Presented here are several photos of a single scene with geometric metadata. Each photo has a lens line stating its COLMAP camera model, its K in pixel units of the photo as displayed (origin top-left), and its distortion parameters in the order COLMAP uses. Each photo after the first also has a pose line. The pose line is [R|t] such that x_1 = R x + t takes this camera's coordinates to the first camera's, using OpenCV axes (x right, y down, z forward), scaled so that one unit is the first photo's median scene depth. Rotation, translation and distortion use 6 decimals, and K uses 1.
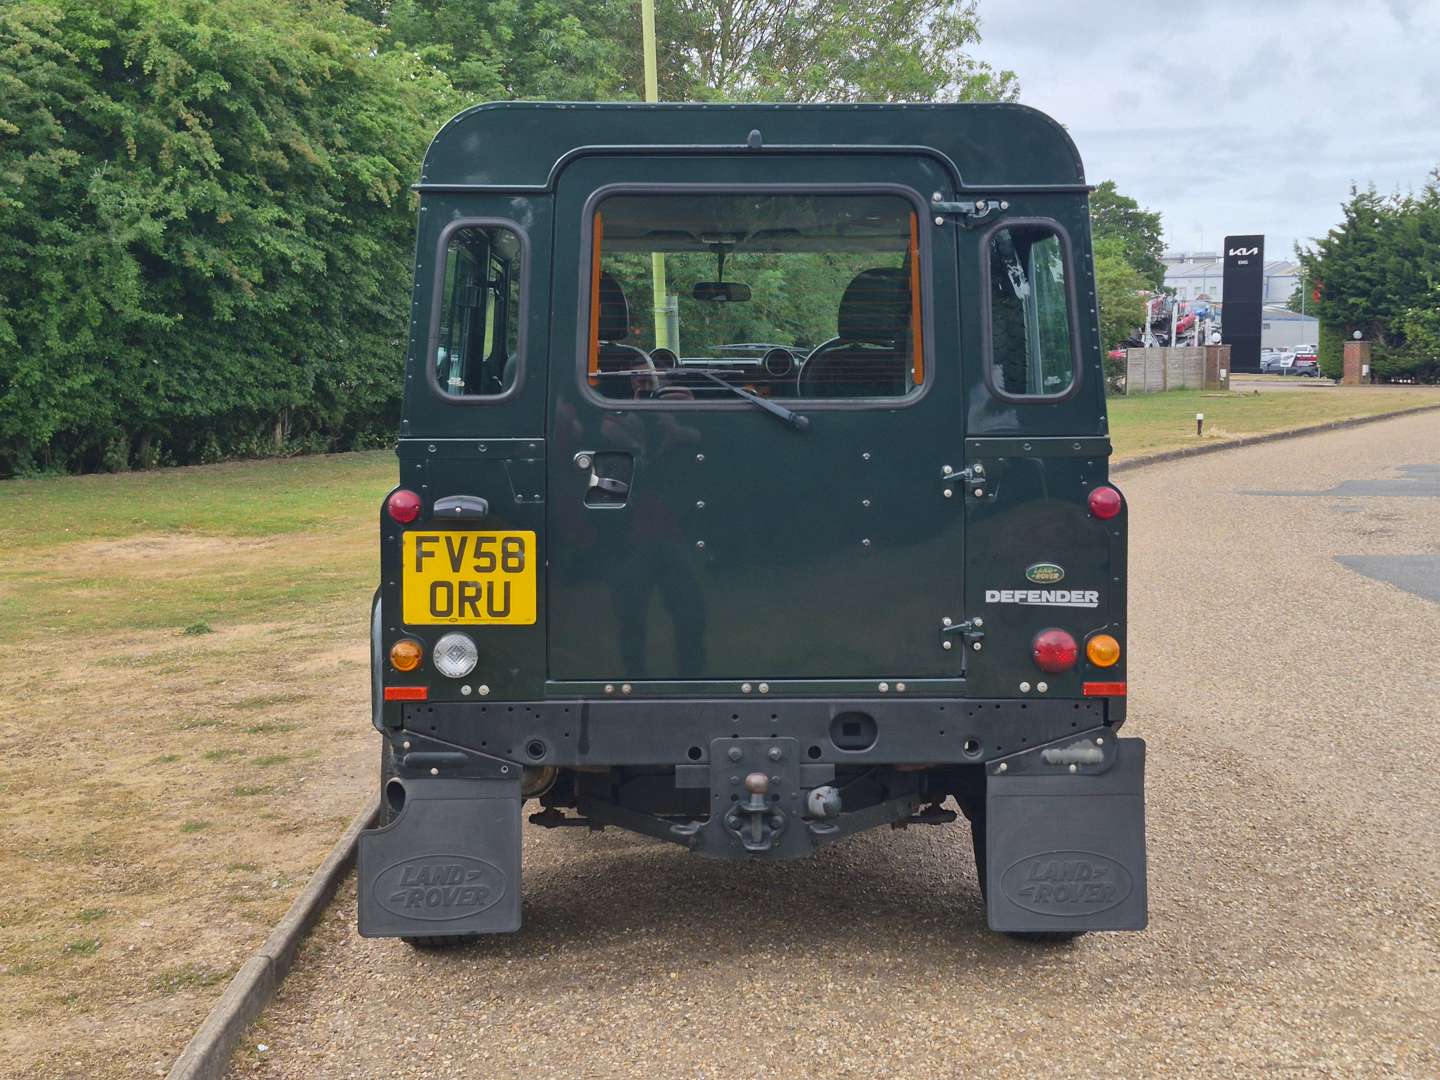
lens RADIAL K [[1960.8, 0, 695.4], [0, 1960.8, 542.3], [0, 0, 1]] dist [0.182445, -0.391330]
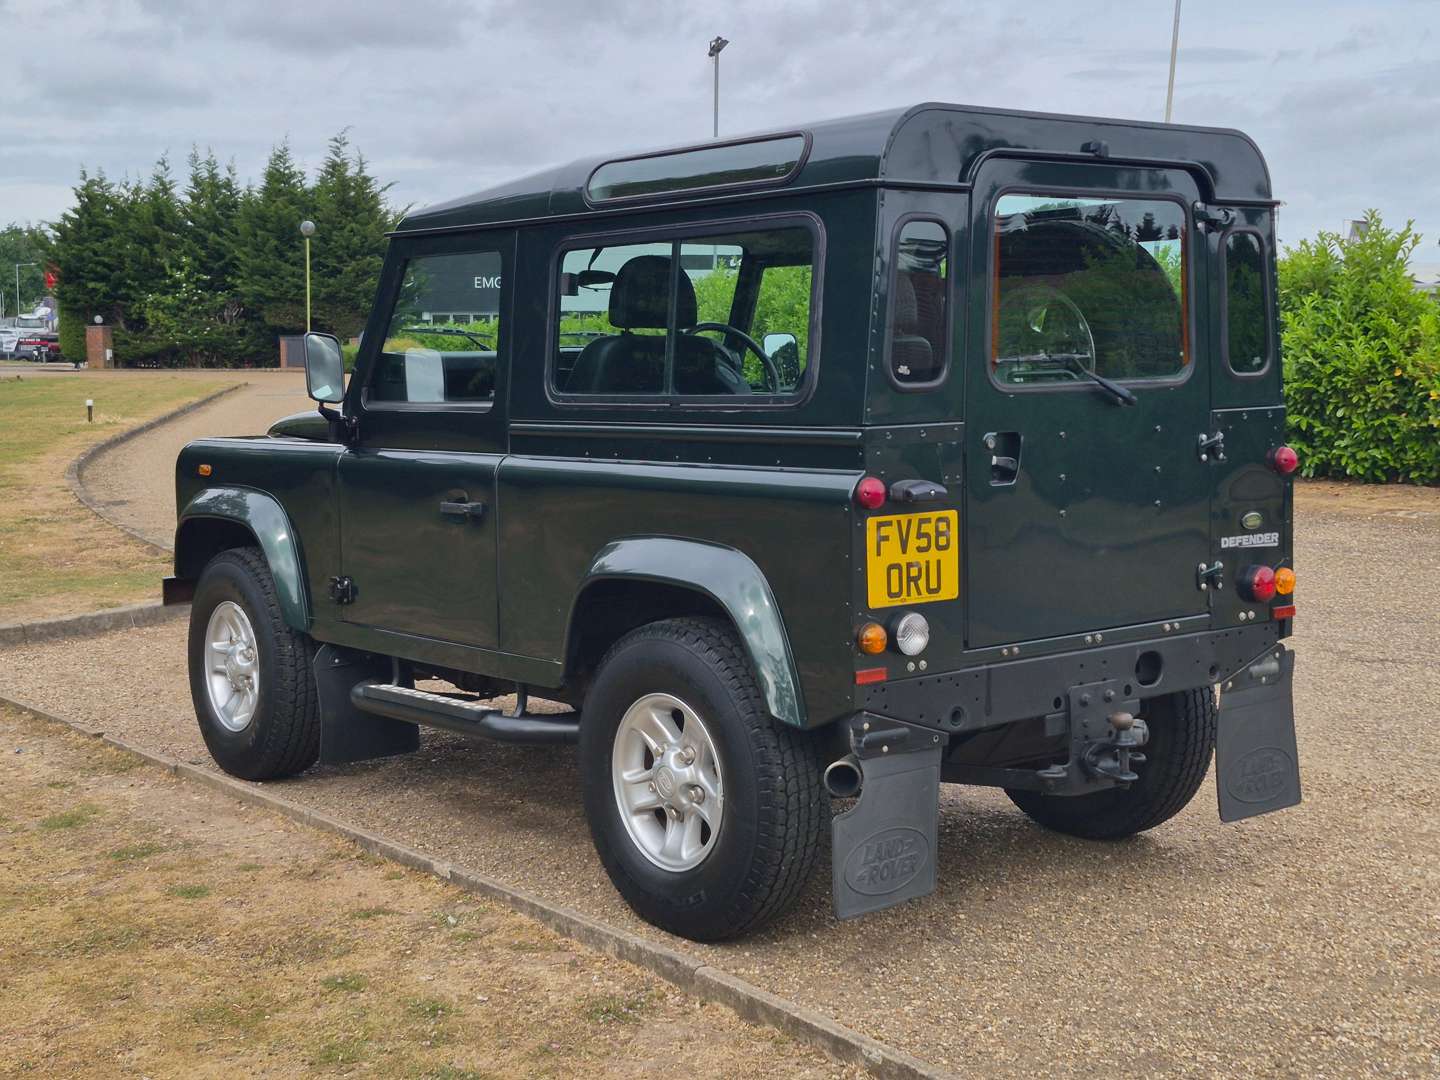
lens RADIAL K [[1977.2, 0, 703.7], [0, 1977.2, 535.5], [0, 0, 1]] dist [0.195351, -0.508912]
pose [[0.791649, -0.066188, 0.607380, -0.160905], [0.063942, 0.997631, 0.025374, -0.005318], [-0.607620, 0.018750, 0.794006, 0.044993]]
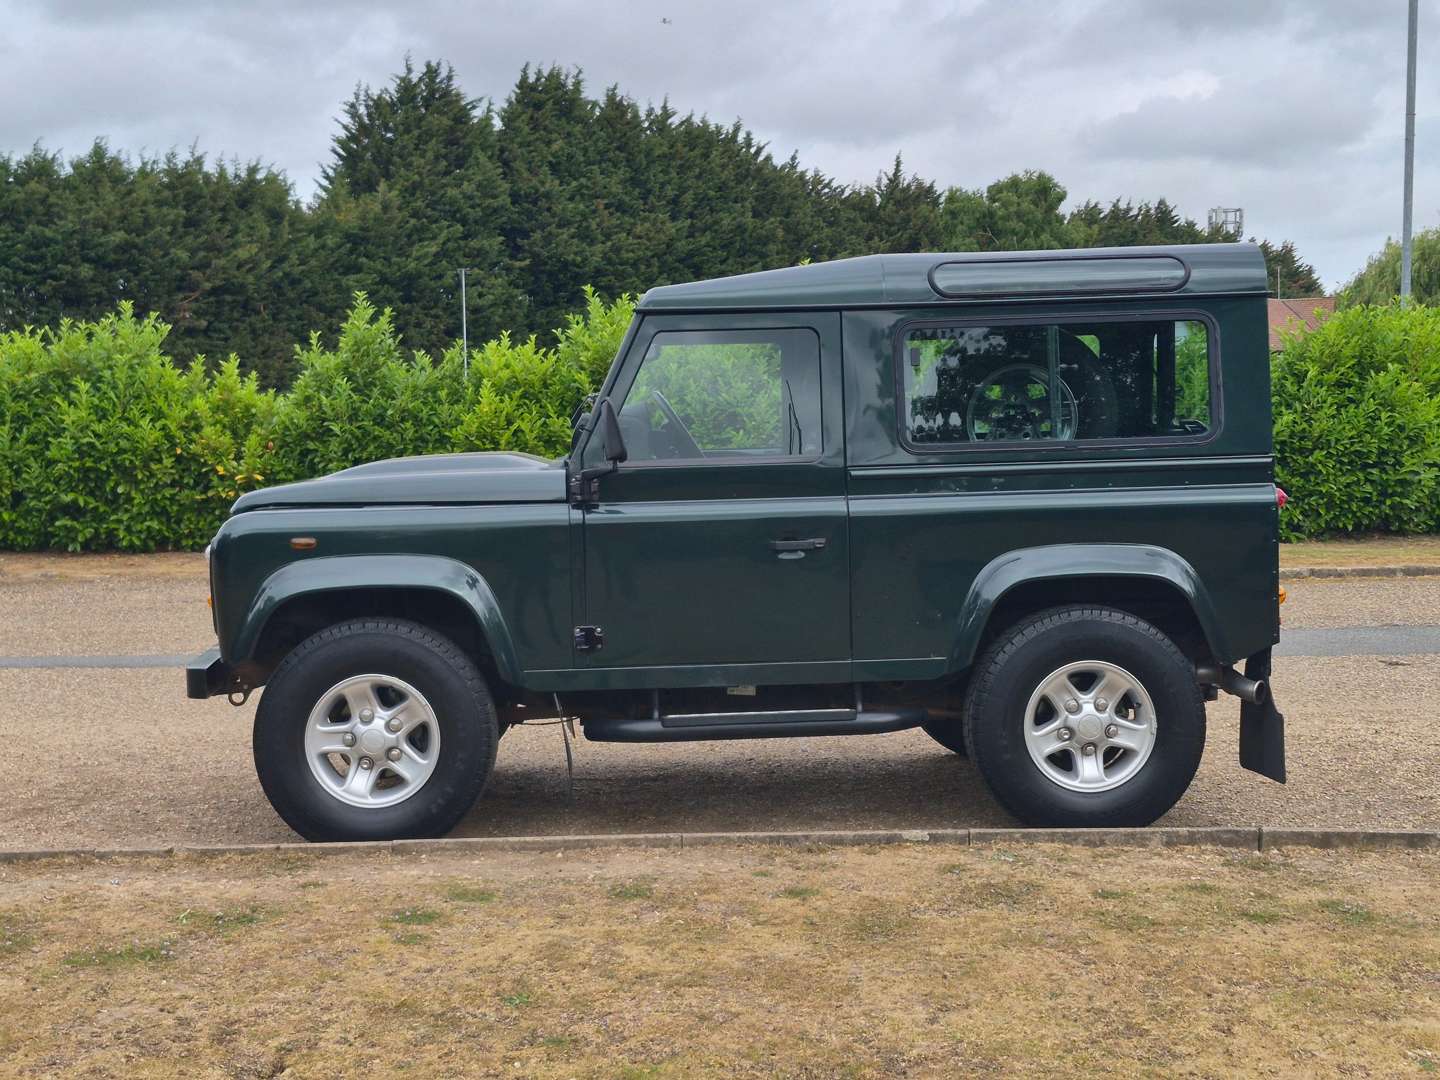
lens RADIAL K [[1977.2, 0, 703.7], [0, 1977.2, 535.5], [0, 0, 1]] dist [0.195351, -0.508912]
pose [[-0.017662, -0.063031, 0.997855, -0.327631], [0.104133, 0.992467, 0.064533, -0.026460], [-0.994407, 0.105050, -0.010966, 0.280393]]
